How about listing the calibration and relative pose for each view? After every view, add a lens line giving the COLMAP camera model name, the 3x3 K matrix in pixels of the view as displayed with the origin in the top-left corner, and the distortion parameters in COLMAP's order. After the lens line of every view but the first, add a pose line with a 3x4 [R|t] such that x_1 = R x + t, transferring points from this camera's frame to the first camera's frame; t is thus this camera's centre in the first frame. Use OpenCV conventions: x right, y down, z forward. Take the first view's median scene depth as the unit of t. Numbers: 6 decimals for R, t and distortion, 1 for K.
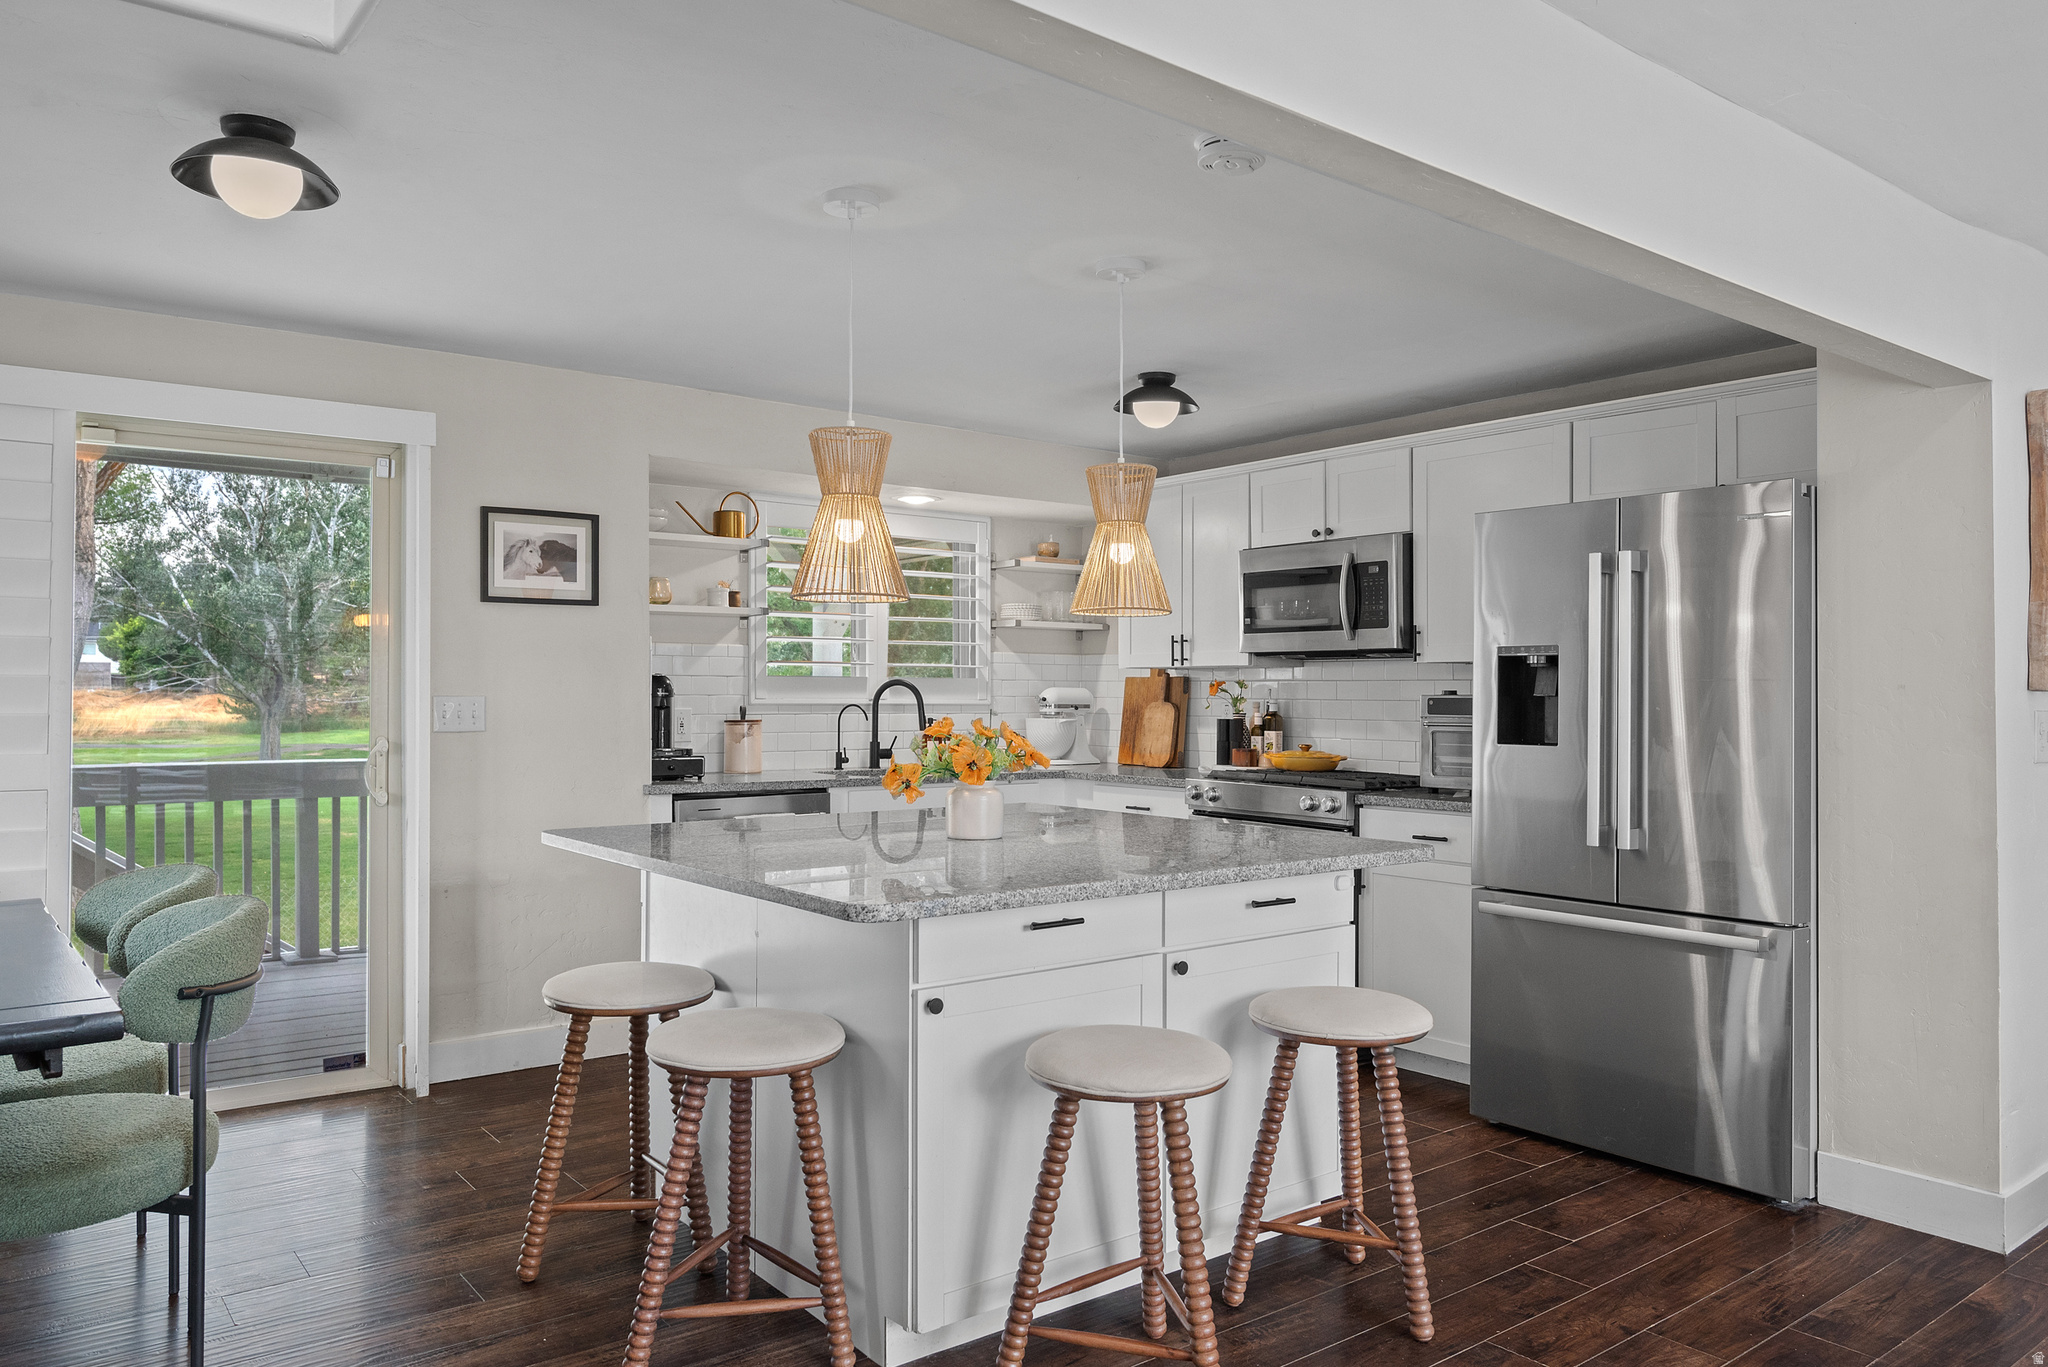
lens RADIAL K [[1411.9, 0, 1037.2], [0, 1411.9, 677.9], [0, 0, 1]] dist [0.003816, -0.000244]
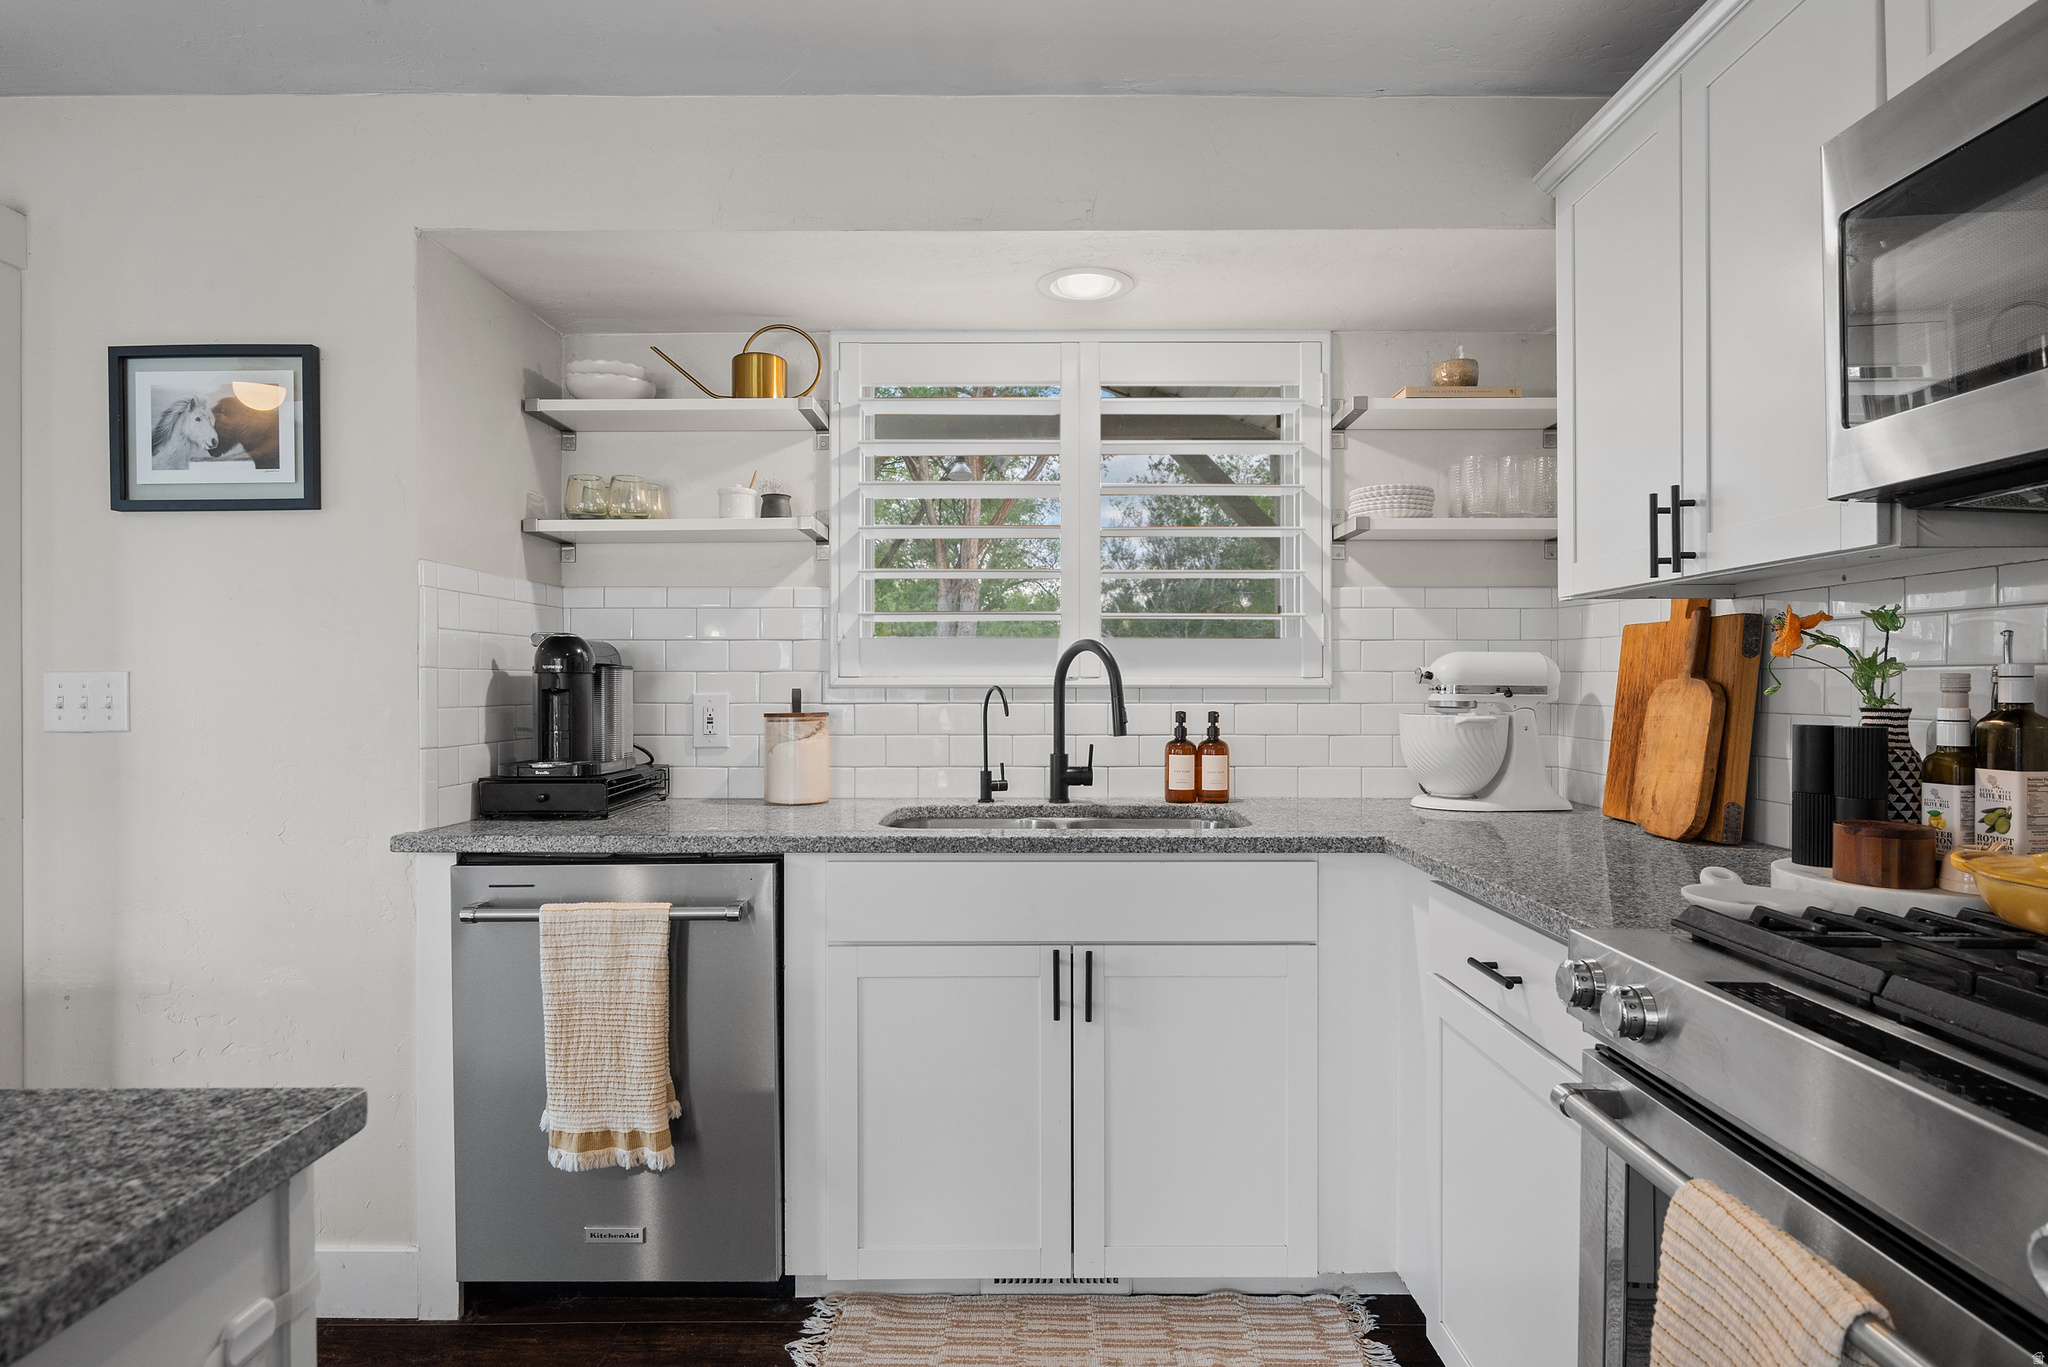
lens RADIAL K [[1080.3, 0, 1032.6], [0, 1080.3, 671.3], [0, 0, 1]] dist [-0.006907, 0.001672]
pose [[0.787437, -0.012248, -0.616274, 0.143707], [0.012056, 0.999917, -0.004468, 0.015431], [0.616278, -0.003912, 0.787519, 0.693121]]
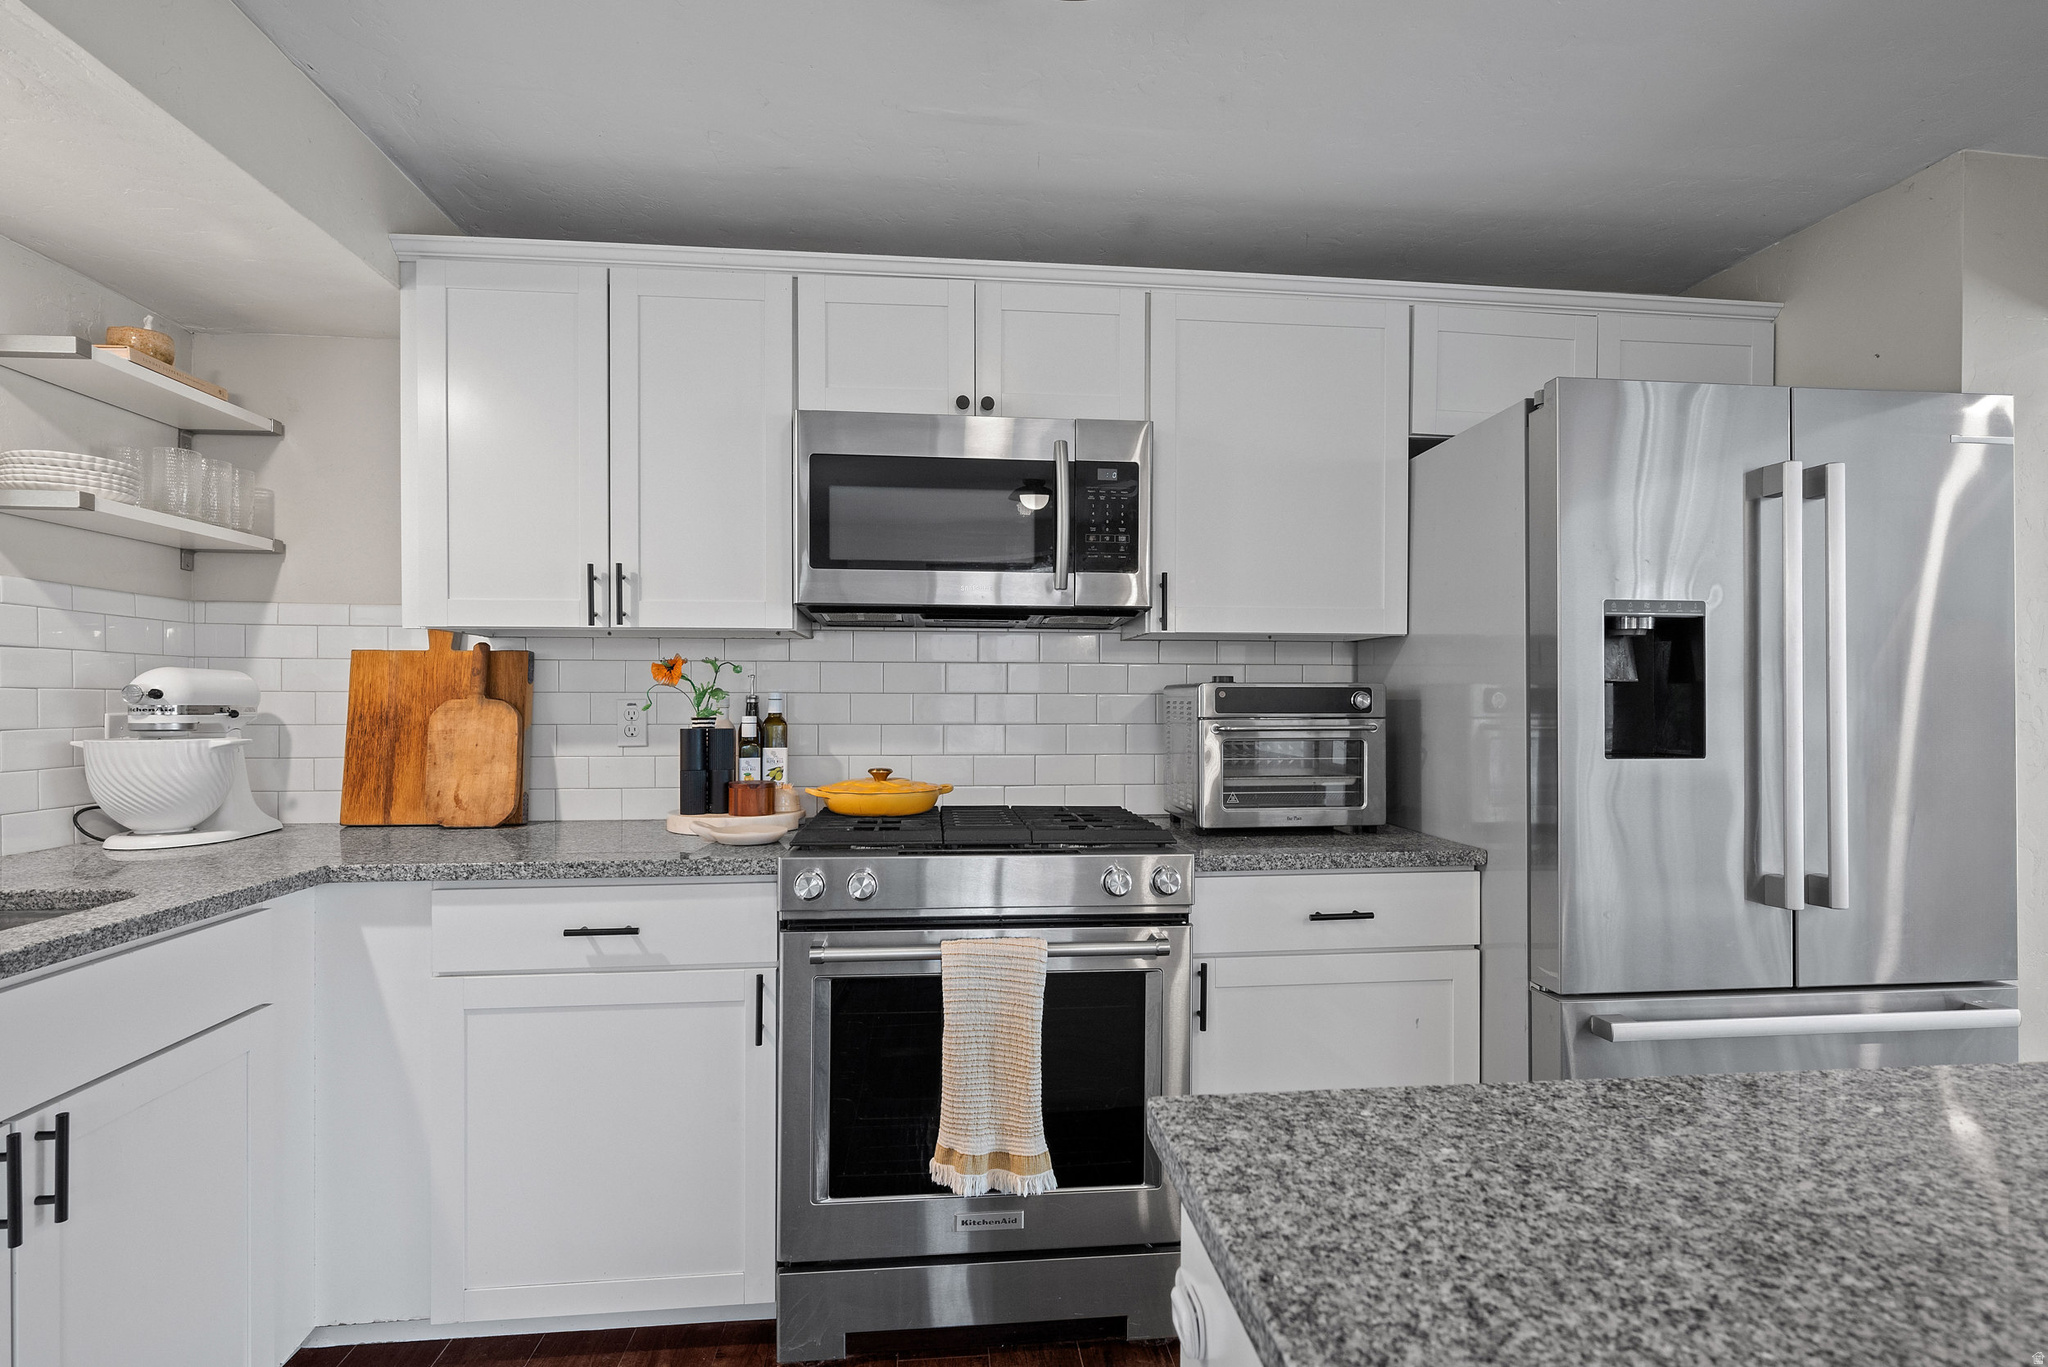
lens RADIAL K [[995.1, 0, 1032.9], [0, 995.1, 704.3], [0, 0, 1]] dist [0.001273, 0.000291]
pose [[0.534212, -0.008829, 0.845305, -0.120465], [-0.007677, 0.999854, 0.015295, 0.013008], [-0.845316, -0.014660, 0.534066, 0.692025]]
